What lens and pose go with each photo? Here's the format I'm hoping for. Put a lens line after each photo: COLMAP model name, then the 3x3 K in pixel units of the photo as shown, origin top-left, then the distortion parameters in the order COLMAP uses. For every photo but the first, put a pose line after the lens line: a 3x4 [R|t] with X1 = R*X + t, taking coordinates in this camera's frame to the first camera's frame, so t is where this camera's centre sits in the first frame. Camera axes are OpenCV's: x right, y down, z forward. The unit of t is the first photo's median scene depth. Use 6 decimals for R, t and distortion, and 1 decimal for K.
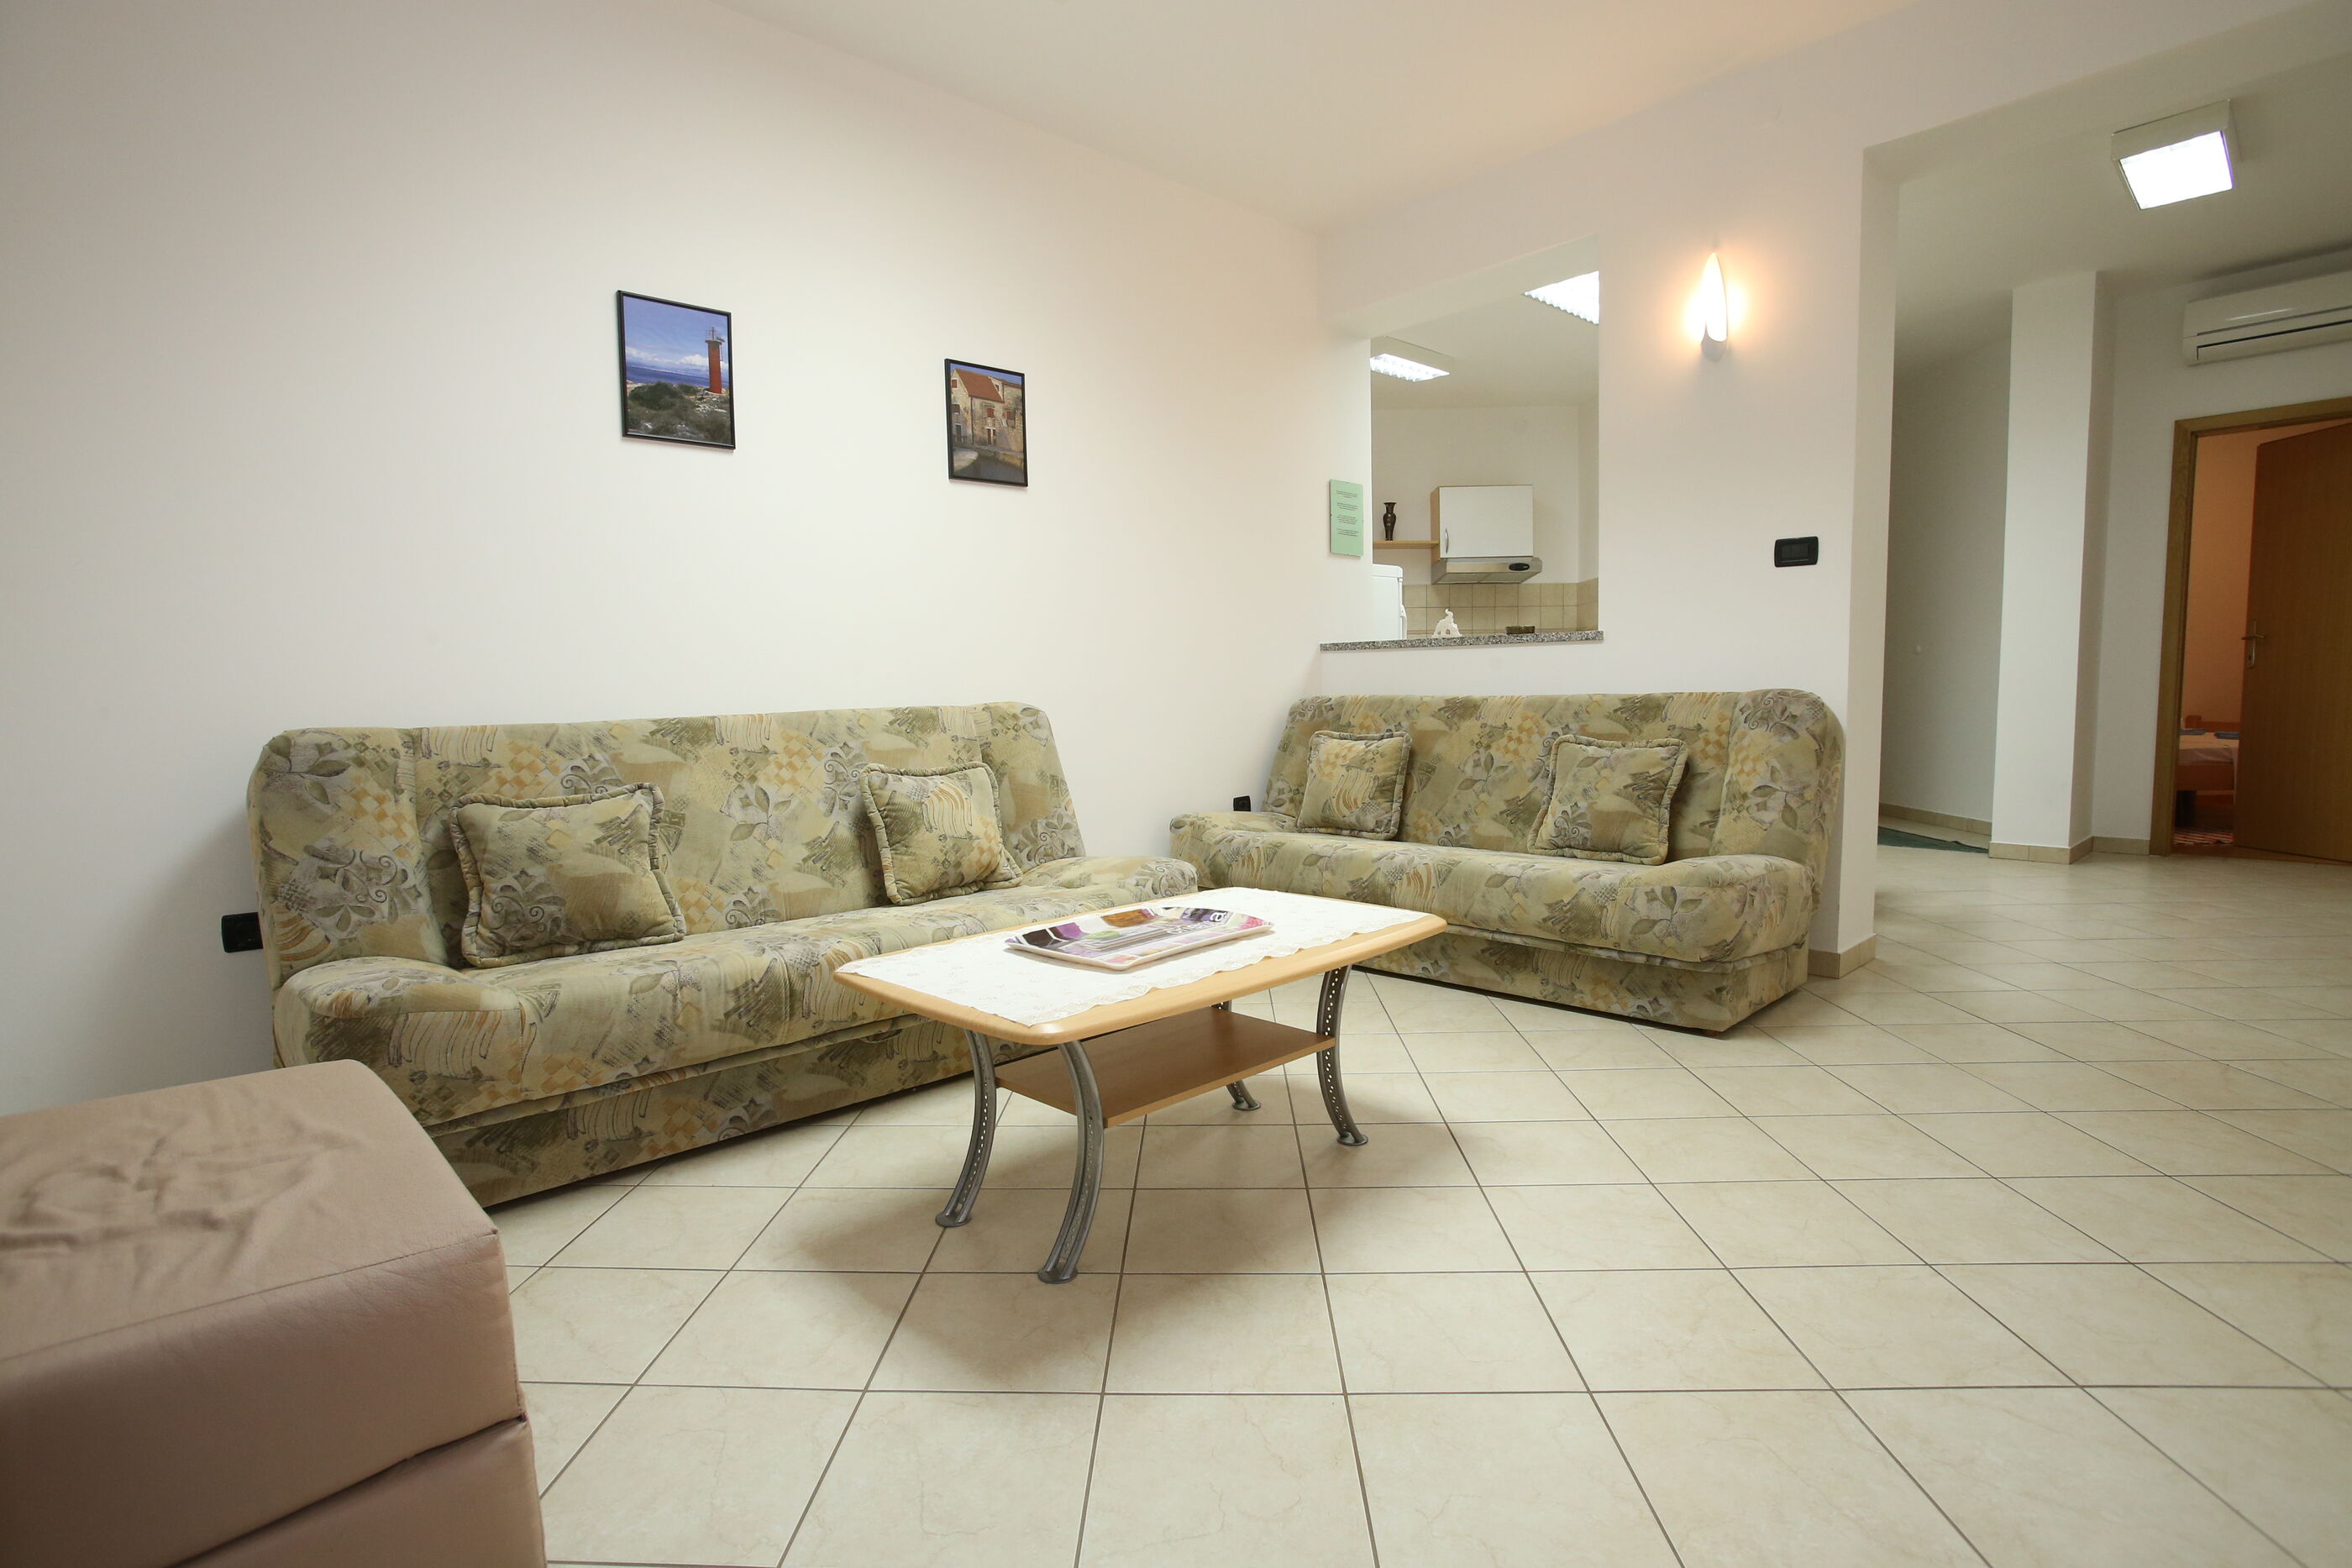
lens RADIAL K [[1142.6, 0, 1172.1], [0, 1142.6, 793.9], [0, 0, 1]] dist [-0.076145, 0.036794]
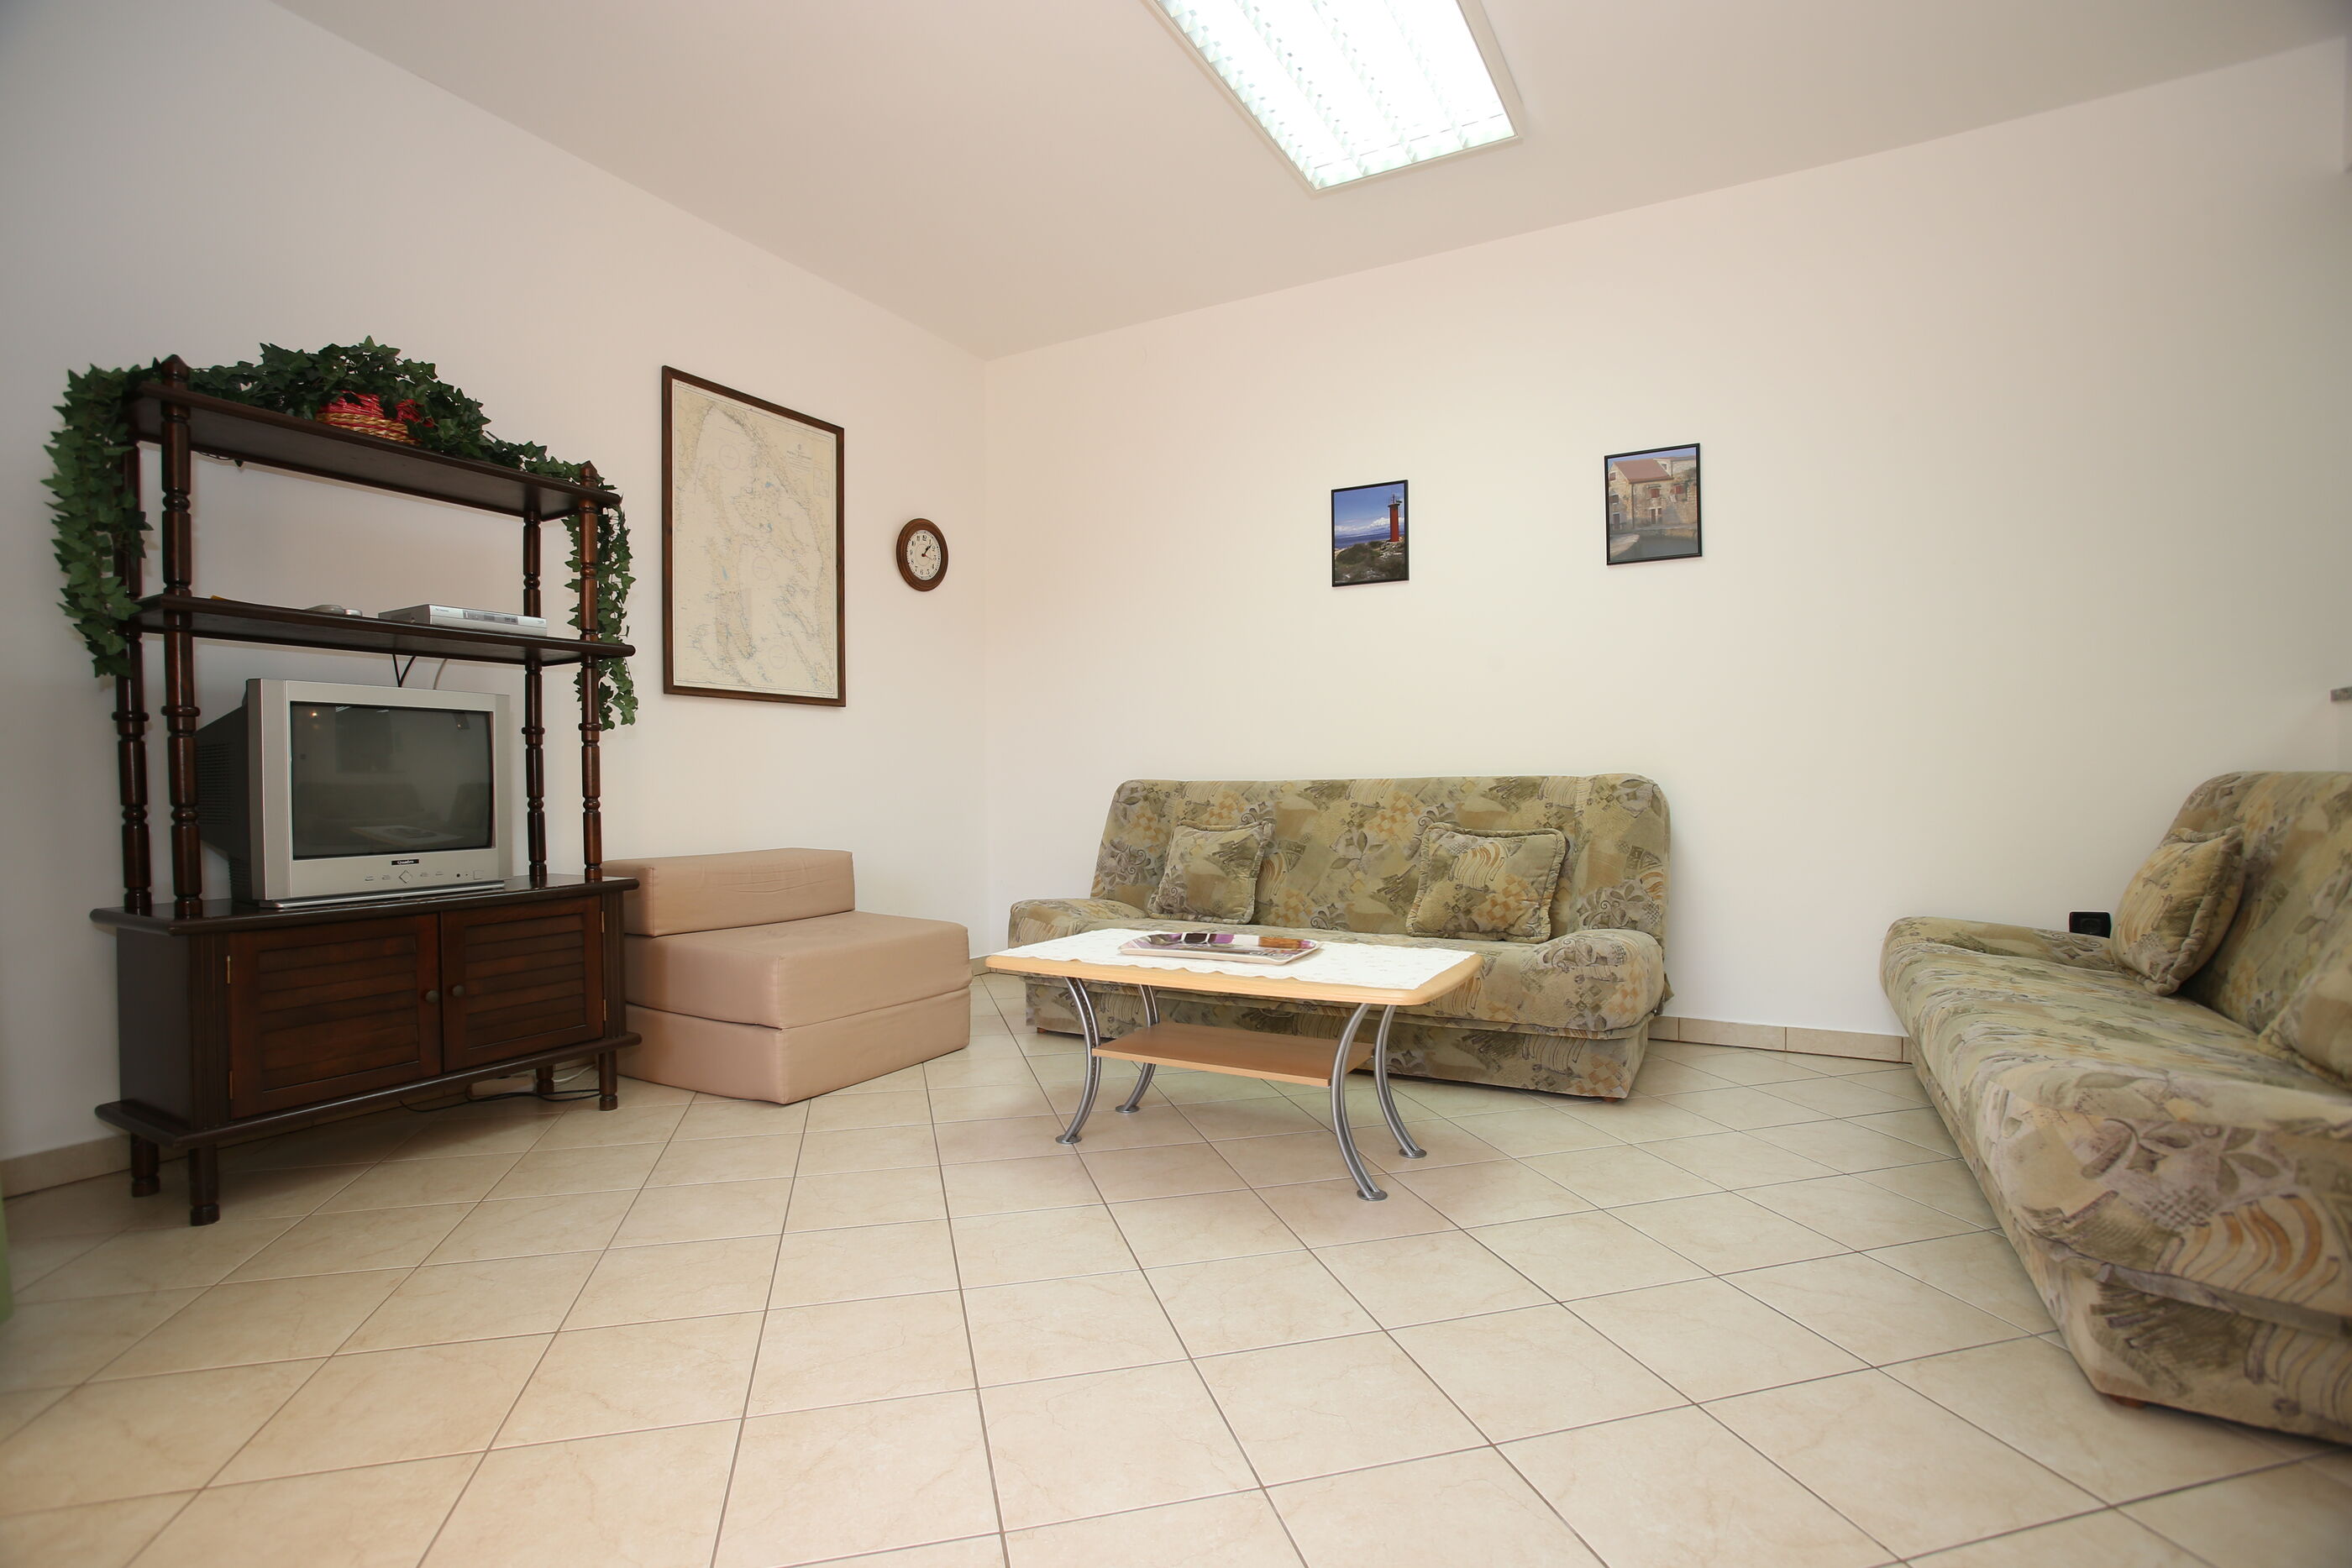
lens RADIAL K [[1086.3, 0, 1154.9], [0, 1086.3, 805.1], [0, 0, 1]] dist [-0.088211, 0.031245]
pose [[0.298340, 0.043098, -0.953486, 0.747233], [-0.082800, 0.996383, 0.019129, -0.040339], [0.950861, 0.073241, 0.300829, 0.348418]]
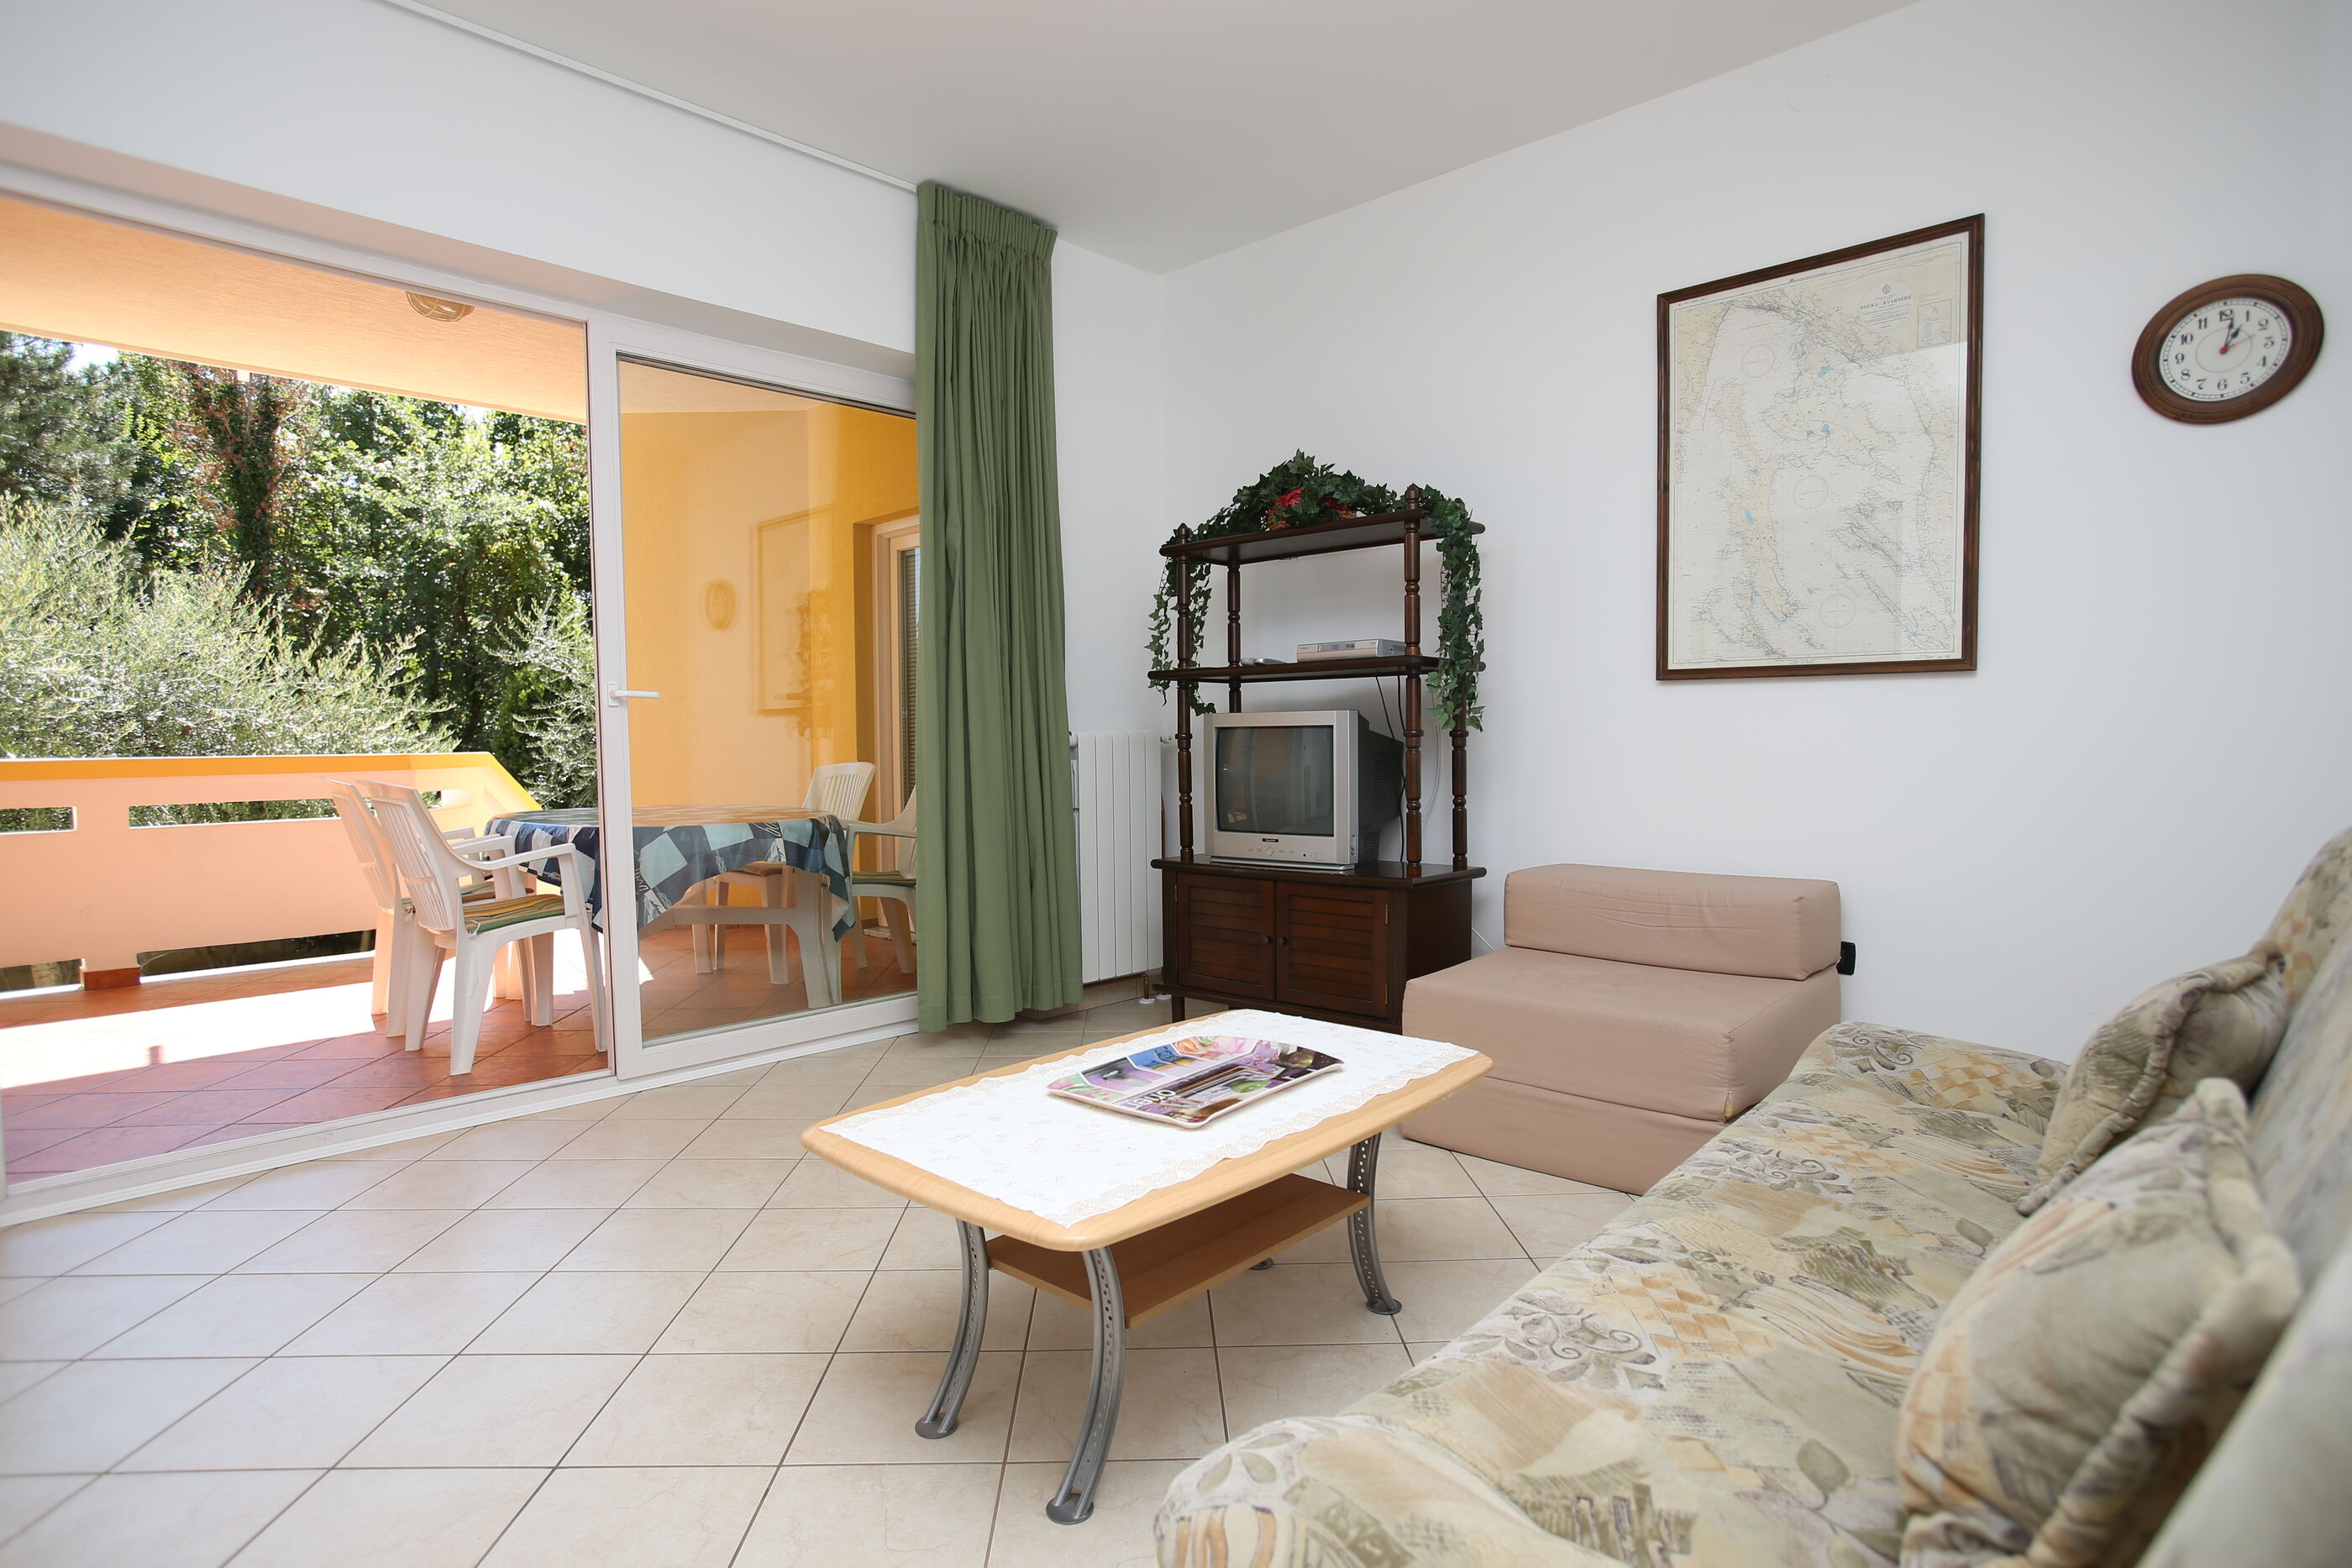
lens RADIAL K [[1221.8, 0, 1168.6], [0, 1221.8, 780.3], [0, 0, 1]] dist [-0.037863, 0.025373]
pose [[-0.996152, 0.036240, -0.079798, 0.043798], [0.026199, 0.992004, 0.123459, -0.152410], [0.083634, 0.120893, -0.989136, 1.262522]]
